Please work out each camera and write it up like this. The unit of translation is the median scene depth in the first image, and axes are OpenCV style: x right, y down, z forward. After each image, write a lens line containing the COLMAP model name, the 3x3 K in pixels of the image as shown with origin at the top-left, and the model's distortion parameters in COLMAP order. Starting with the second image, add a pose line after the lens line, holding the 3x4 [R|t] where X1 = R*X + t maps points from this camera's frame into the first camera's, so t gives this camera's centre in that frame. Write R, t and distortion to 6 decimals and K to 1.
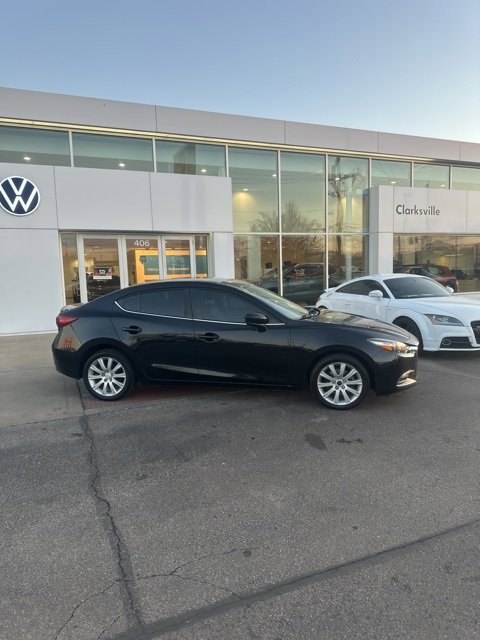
lens RADIAL K [[451.6, 0, 241.7], [0, 451.6, 327.5], [0, 0, 1]] dist [0.089613, -0.140636]
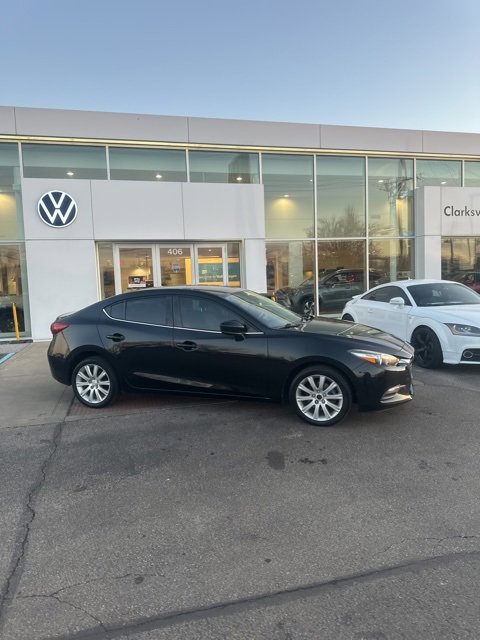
lens RADIAL K [[452.1, 0, 242.0], [0, 452.1, 321.9], [0, 0, 1]] dist [0.079962, -0.117148]
pose [[0.989537, 0.005896, -0.144157, 0.174280], [-0.009848, 0.999595, -0.026717, -0.004912], [0.143941, 0.027857, 0.989194, 0.045304]]
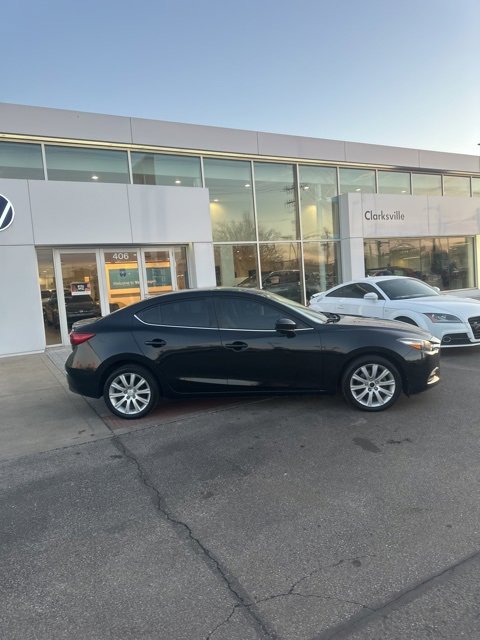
lens RADIAL K [[452.1, 0, 242.0], [0, 452.1, 321.9], [0, 0, 1]] dist [0.079962, -0.117148]
pose [[0.993688, -0.051033, 0.099894, -0.148828], [0.054400, 0.998030, -0.031269, -0.000139], [-0.098102, 0.036506, 0.994507, 0.019331]]
